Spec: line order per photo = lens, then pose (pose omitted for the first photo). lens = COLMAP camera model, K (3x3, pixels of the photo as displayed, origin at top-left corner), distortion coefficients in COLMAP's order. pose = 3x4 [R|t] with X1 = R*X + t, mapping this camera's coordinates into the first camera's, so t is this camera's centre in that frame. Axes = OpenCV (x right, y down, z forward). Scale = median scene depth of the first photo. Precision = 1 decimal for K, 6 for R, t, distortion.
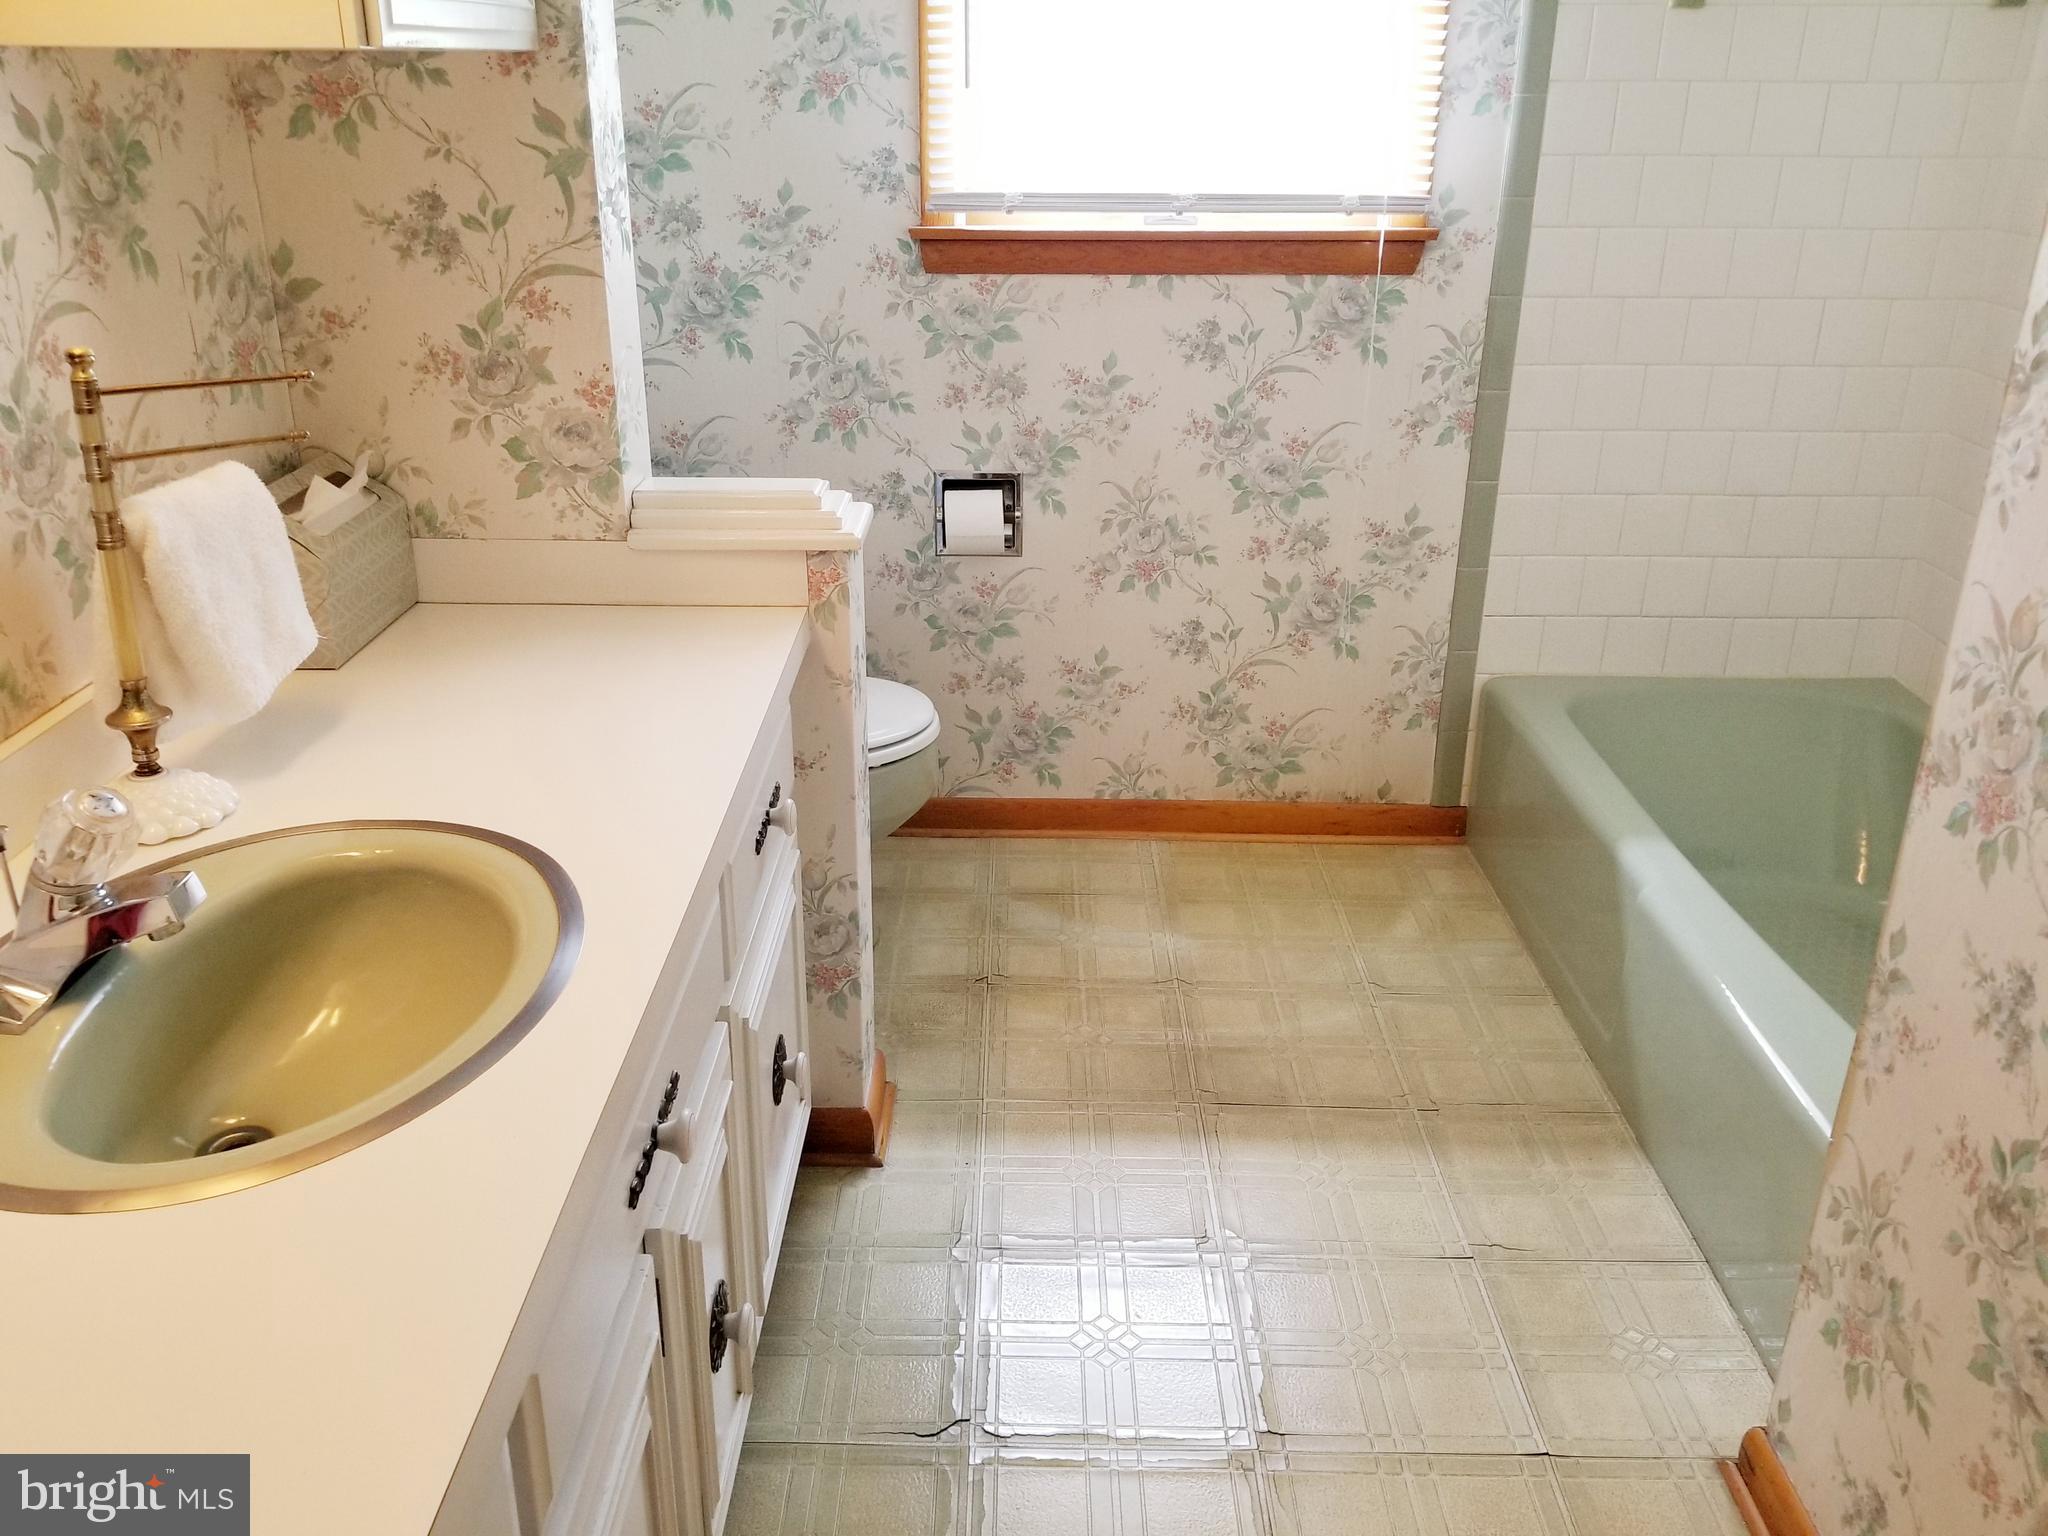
lens RADIAL K [[1734.3, 0, 1024.0], [0, 1734.3, 768.0], [0, 0, 1]] dist [0.147405, -0.290018]
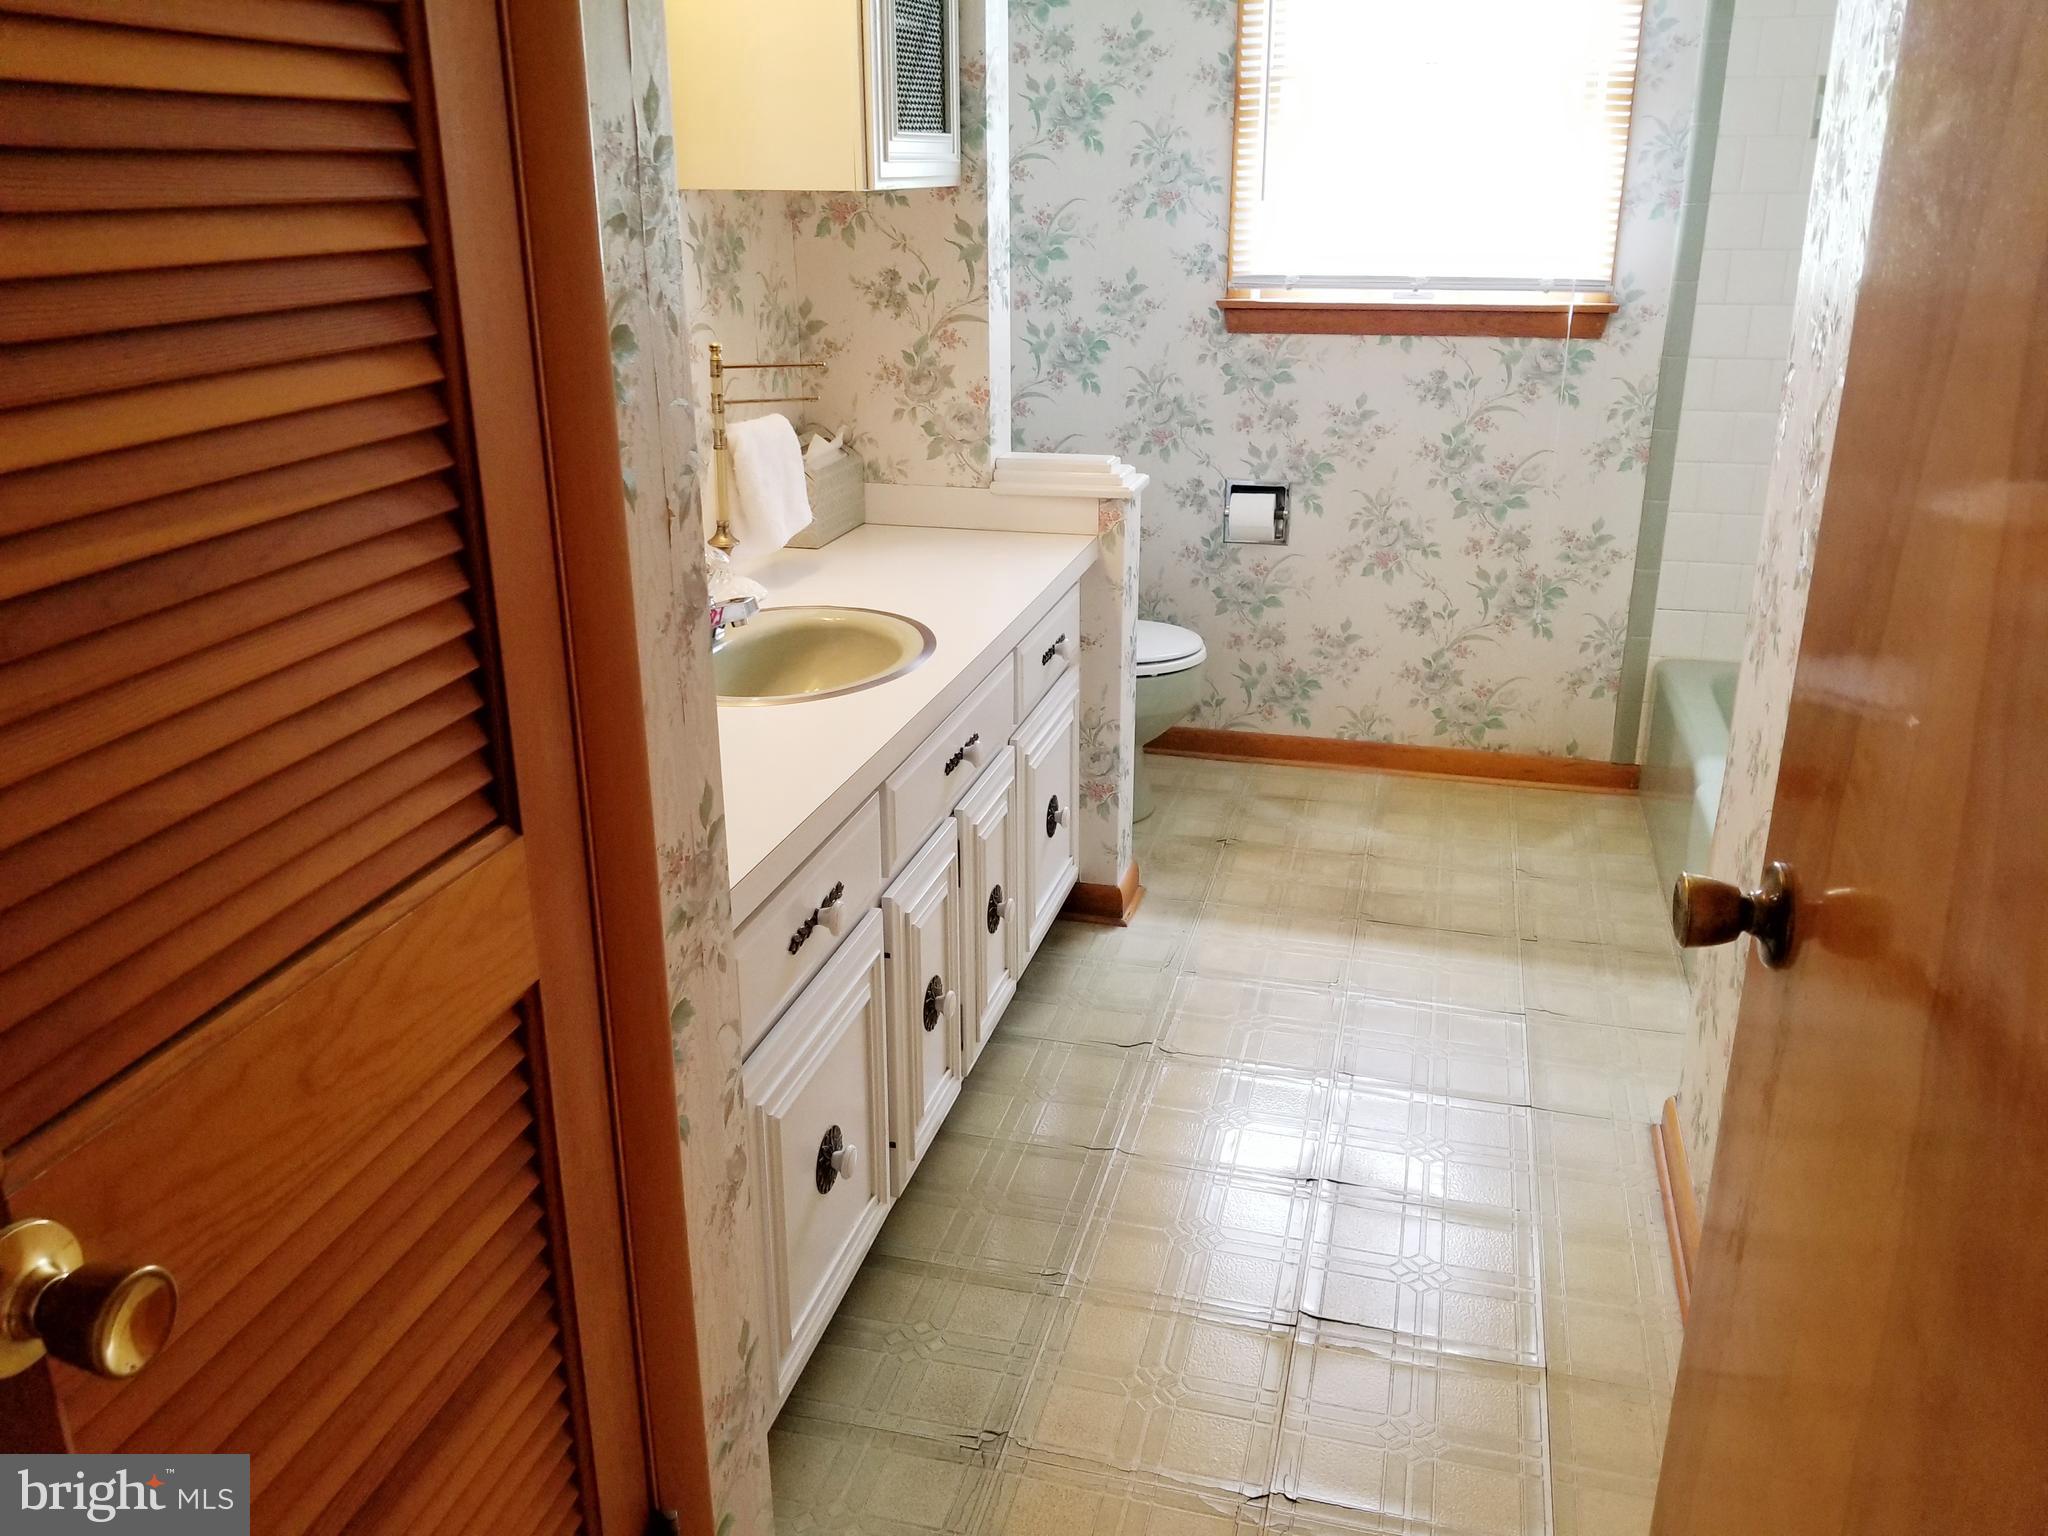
lens RADIAL K [[1637.5, 0, 1024.0], [0, 1637.5, 768.0], [0, 0, 1]] dist [0.135892, -0.220516]
pose [[0.973128, 0.075581, -0.217507, 0.102117], [-0.082416, 0.996344, -0.022513, 0.106725], [0.215010, 0.039834, 0.975799, -0.306049]]
